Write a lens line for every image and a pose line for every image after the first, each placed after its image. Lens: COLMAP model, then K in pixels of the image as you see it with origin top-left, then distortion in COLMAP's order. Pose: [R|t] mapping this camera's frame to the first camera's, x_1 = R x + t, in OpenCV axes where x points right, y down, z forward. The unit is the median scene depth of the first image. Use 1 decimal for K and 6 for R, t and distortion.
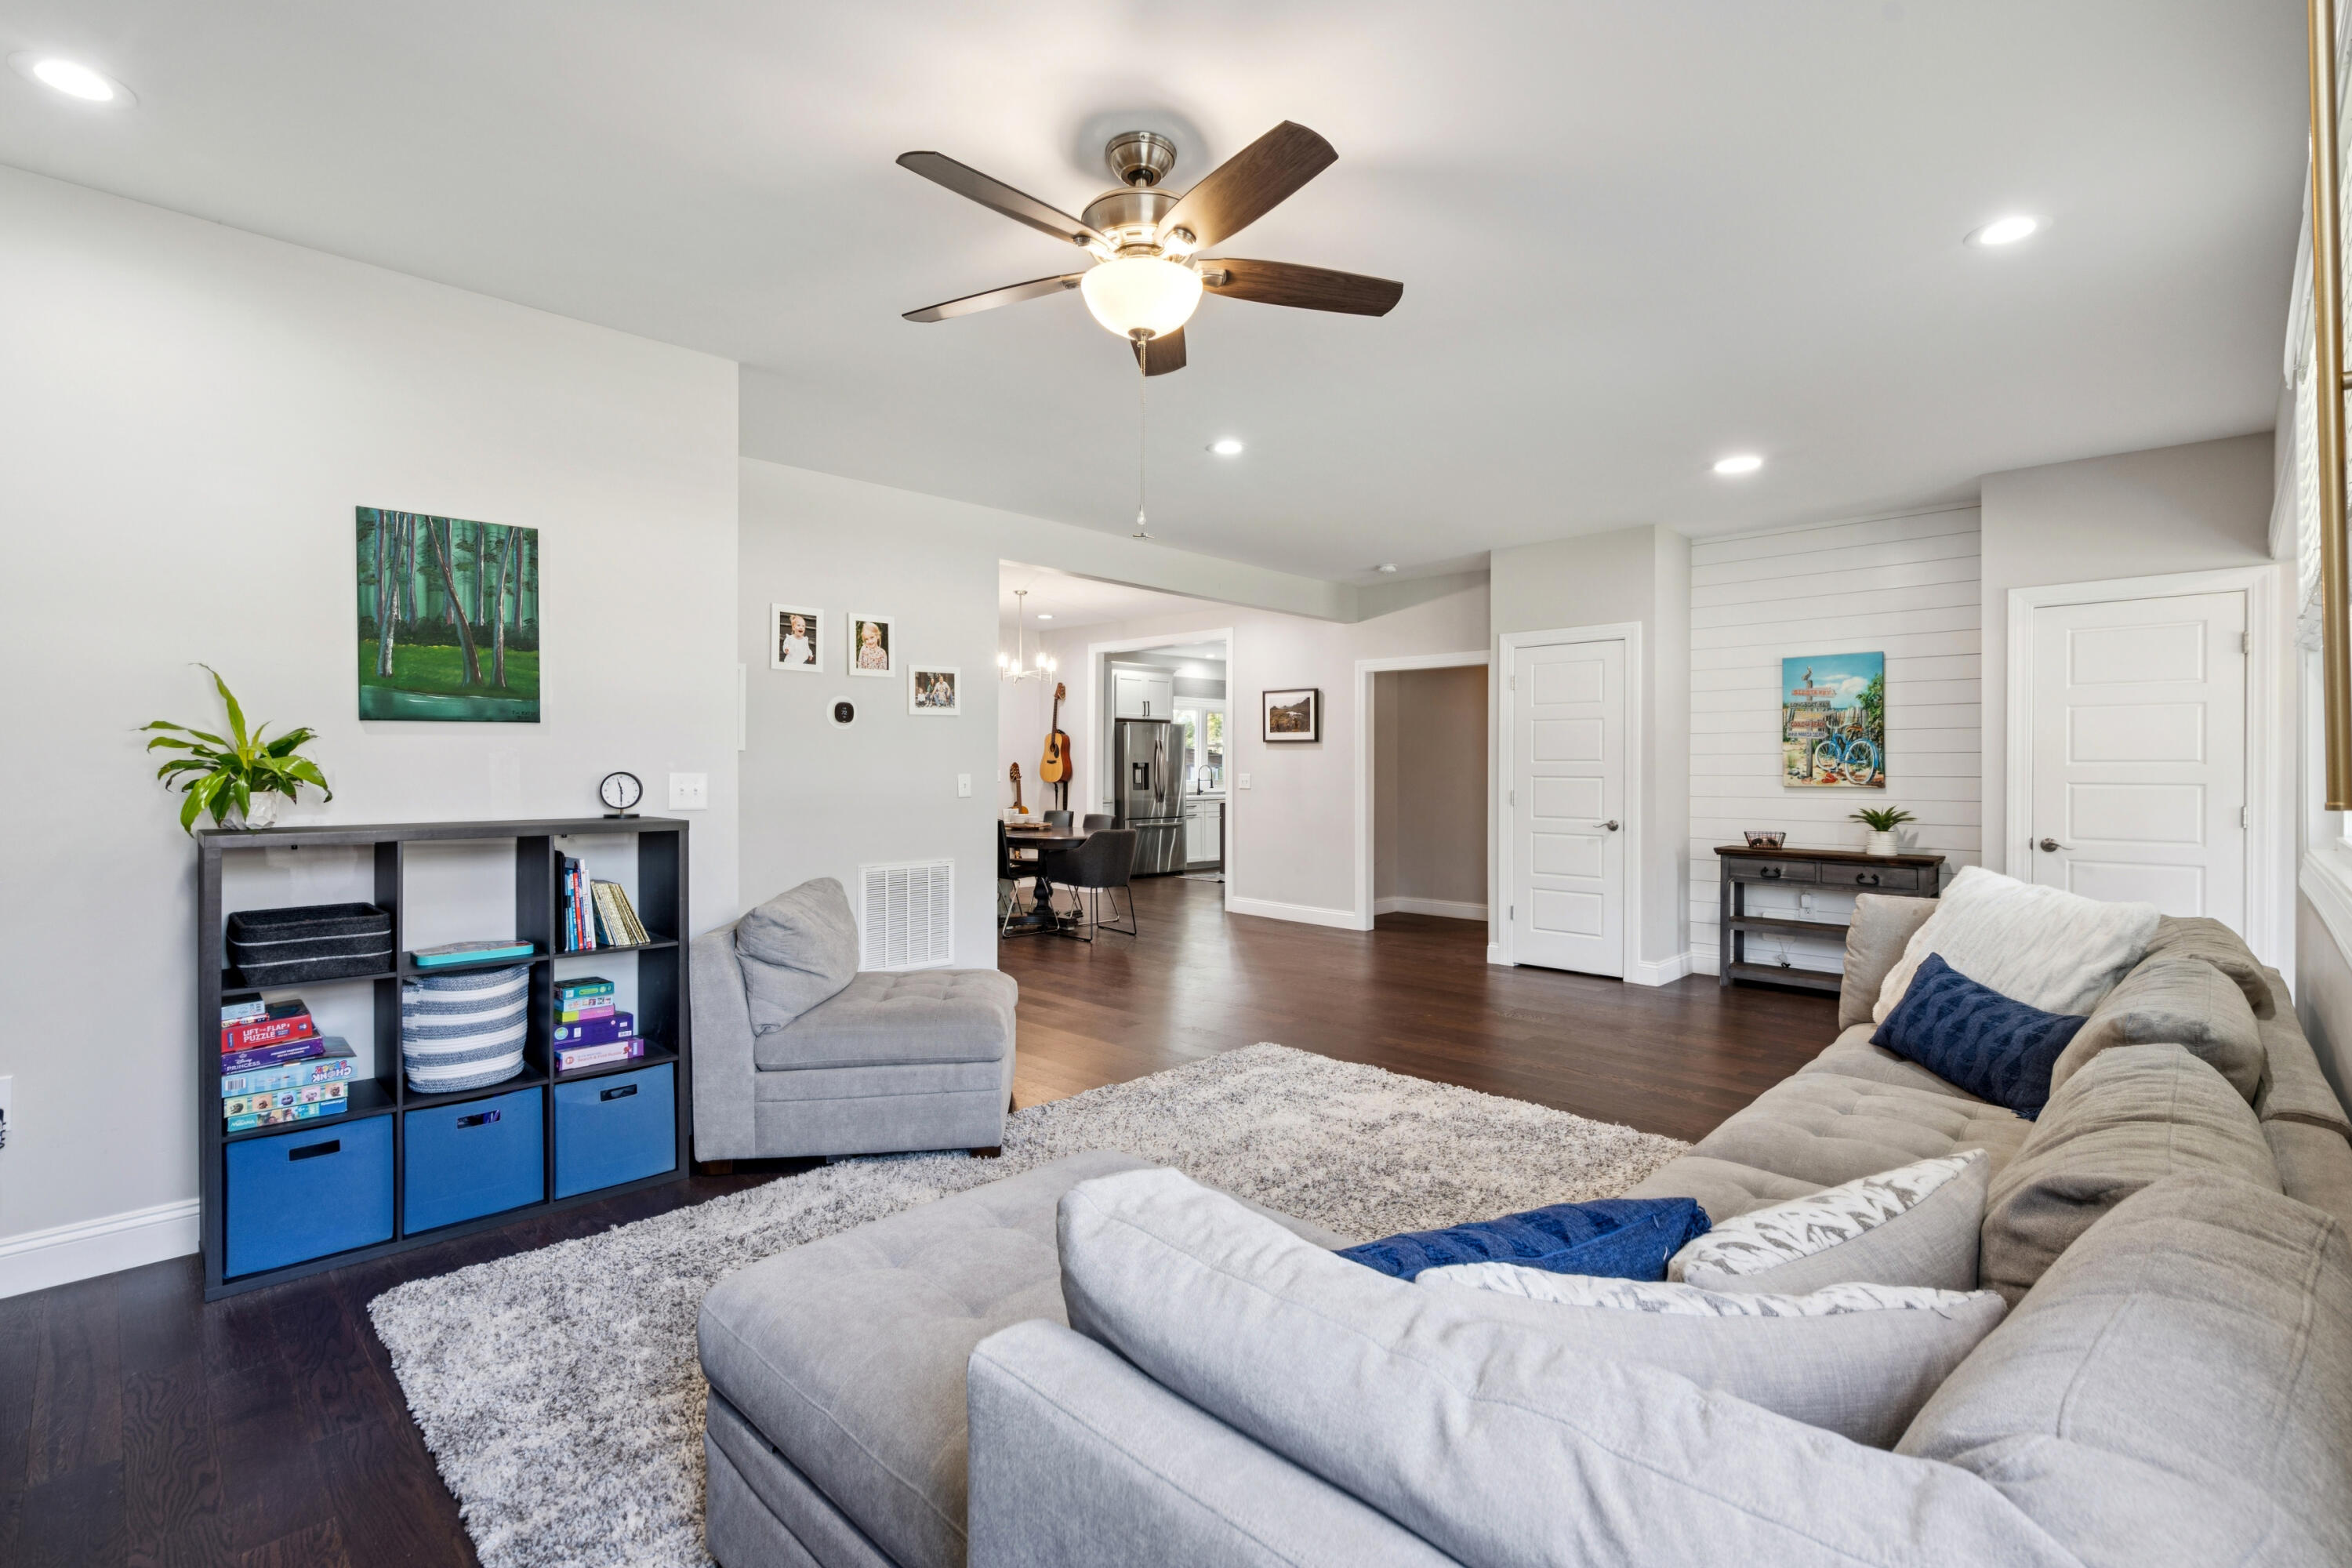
lens RADIAL K [[1077.5, 0, 1171.8], [0, 1077.5, 767.3], [0, 0, 1]] dist [0.001049, 0.000268]
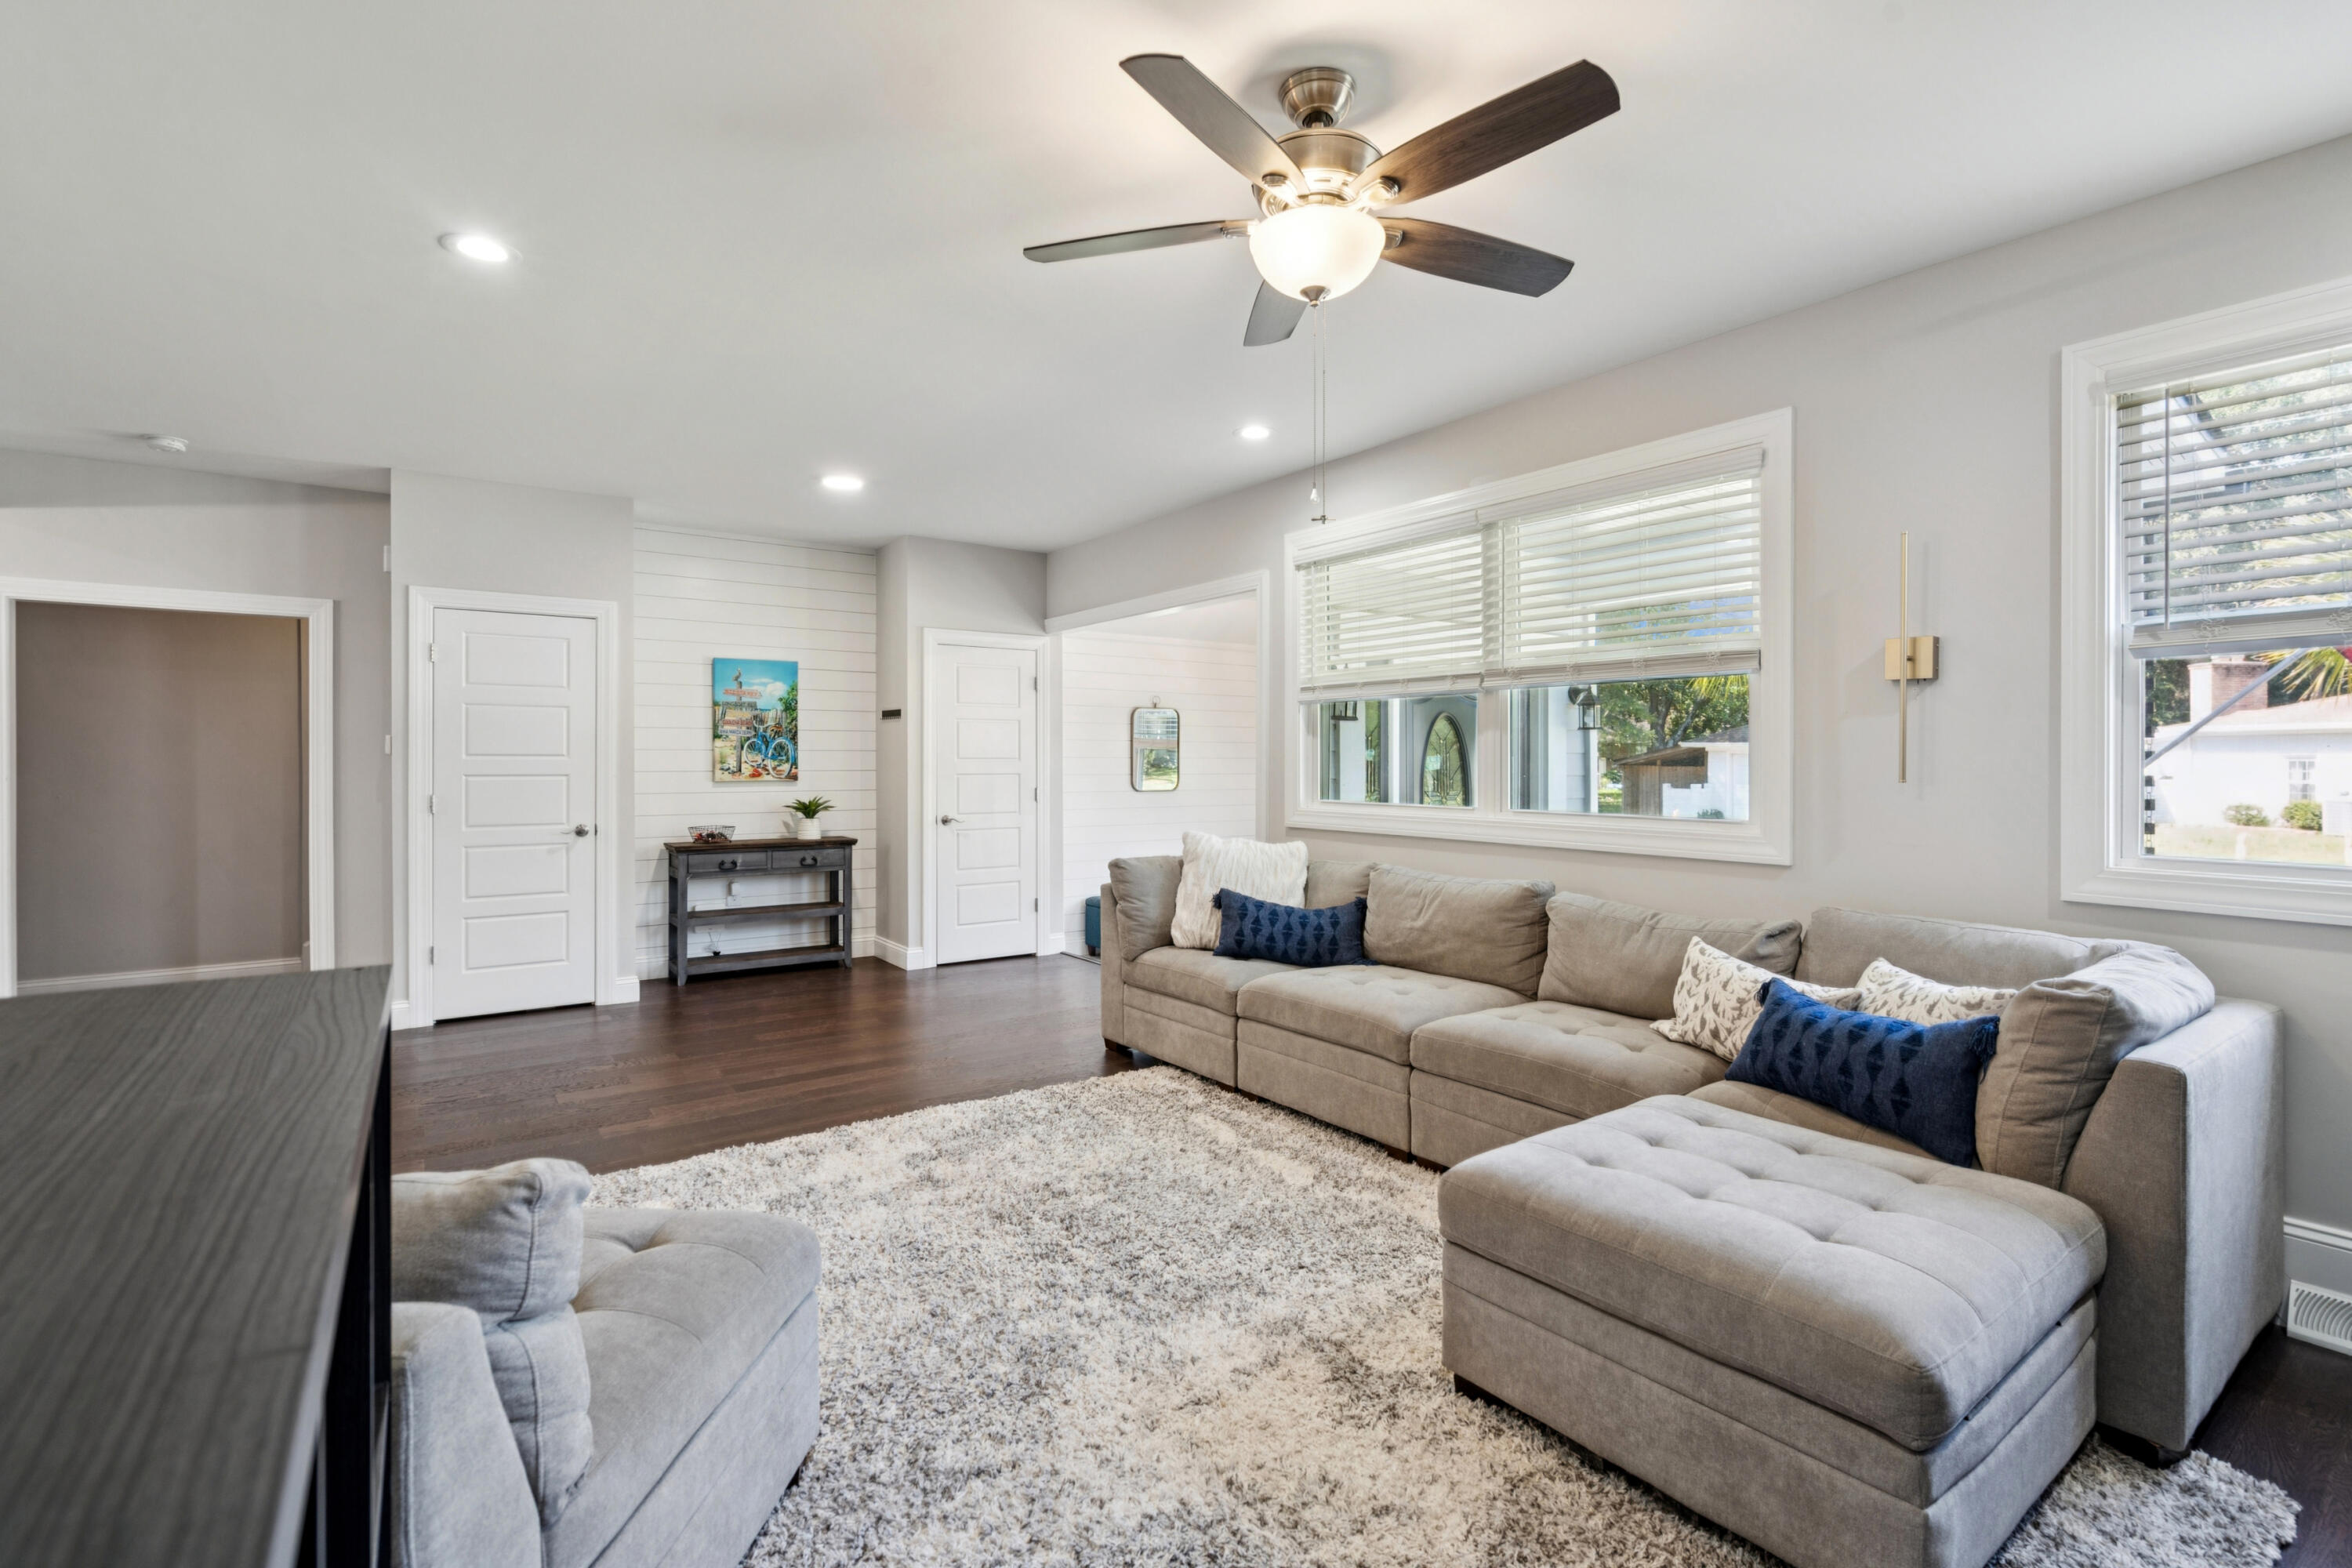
lens RADIAL K [[1077.5, 0, 1171.8], [0, 1077.5, 767.3], [0, 0, 1]] dist [0.001049, 0.000268]
pose [[0.156240, -0.009212, 0.987676, -0.402929], [-0.001231, 0.999954, 0.009522, -0.006556], [-0.987718, -0.002703, 0.156222, 0.418196]]
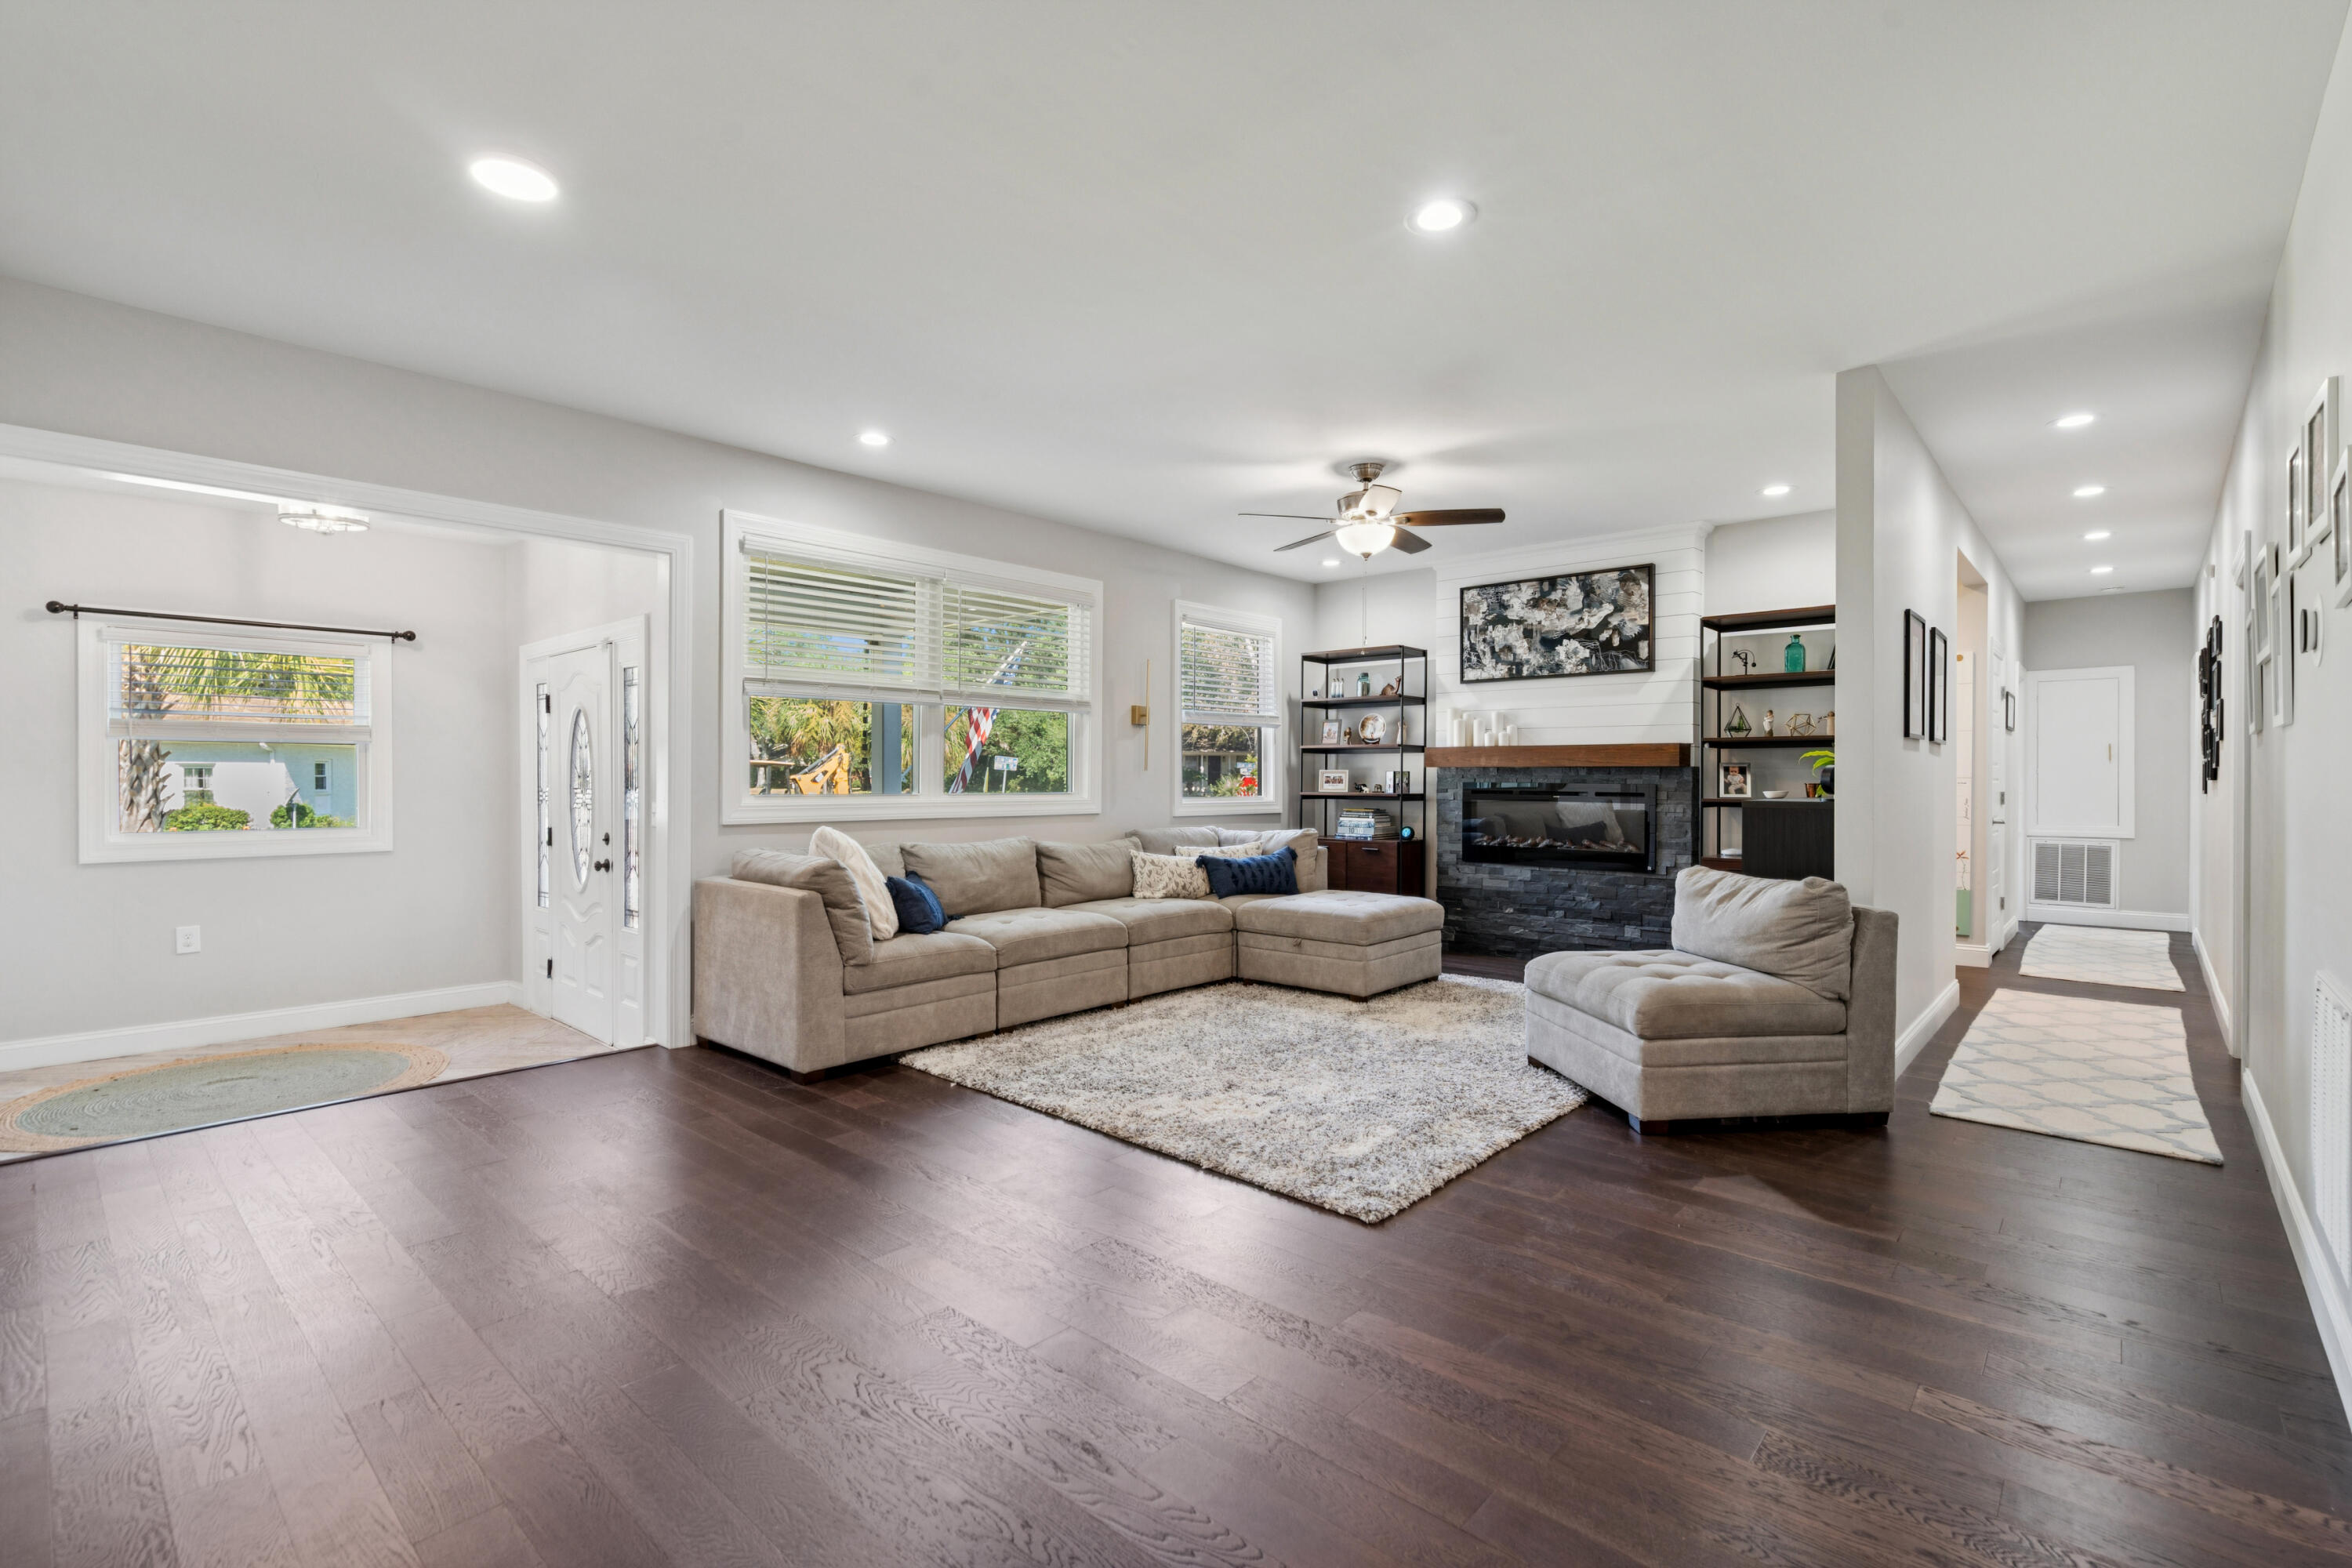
lens RADIAL K [[1046.9, 0, 1172.6], [0, 1046.9, 779.0], [0, 0, 1]] dist [0.000052, 0.000038]
pose [[-0.999326, -0.002792, -0.036605, 0.178274], [-0.002989, 0.999981, 0.005345, 0.008546], [0.036589, 0.005451, -0.999316, 1.288581]]
